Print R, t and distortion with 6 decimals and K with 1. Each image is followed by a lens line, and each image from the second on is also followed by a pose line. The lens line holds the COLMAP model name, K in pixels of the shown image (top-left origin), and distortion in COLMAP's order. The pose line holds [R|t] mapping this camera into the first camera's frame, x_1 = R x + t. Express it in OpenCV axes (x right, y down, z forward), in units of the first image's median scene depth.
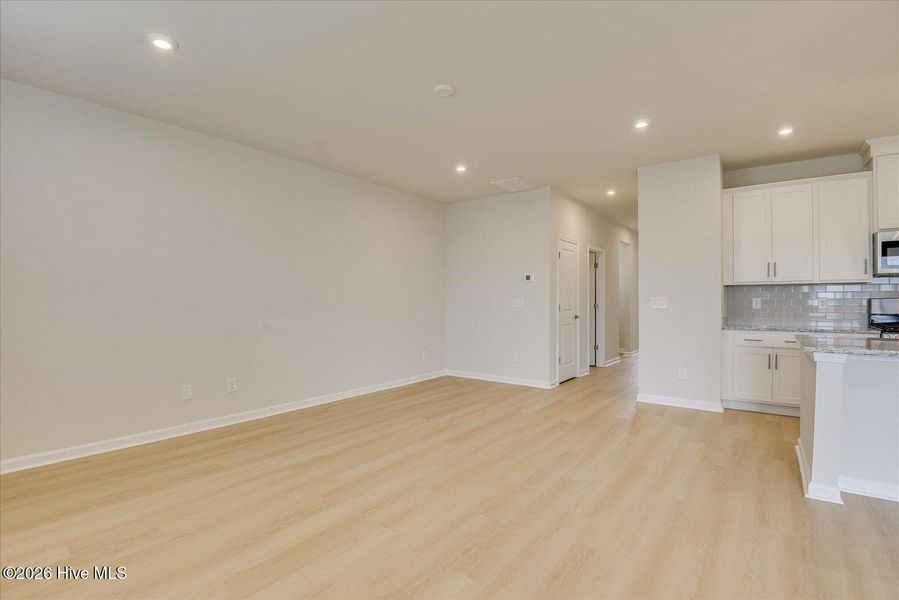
lens RADIAL K [[417.2, 0, 453.0], [0, 417.2, 298.1], [0, 0, 1]] dist [-0.010476, -0.000516]
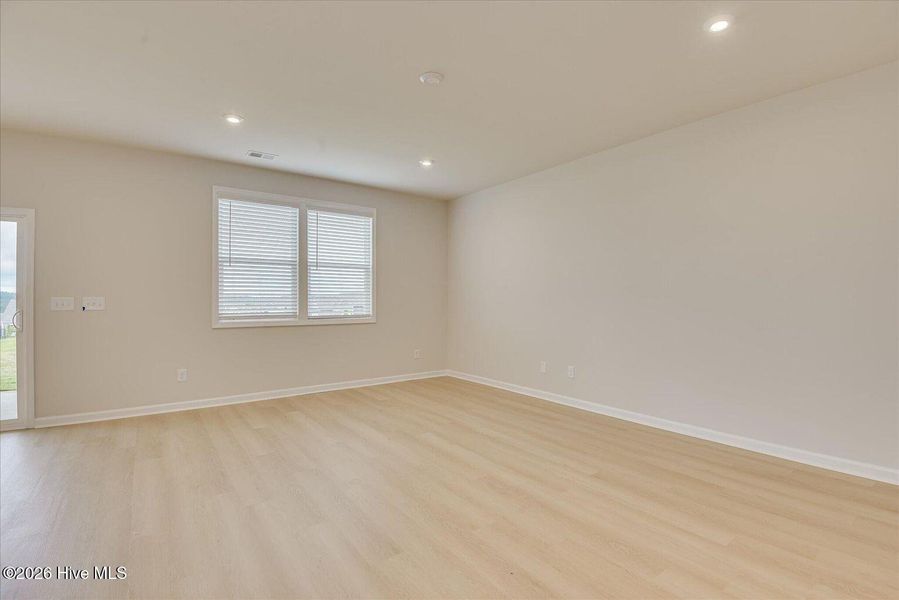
lens RADIAL K [[417.2, 0, 451.6], [0, 417.2, 303.1], [0, 0, 1]] dist [-0.010476, -0.000516]
pose [[-0.284616, 0.012118, -0.958565, 0.691381], [0.011212, 0.999894, 0.009311, 0.003947], [0.958576, -0.008097, -0.284721, 1.048464]]
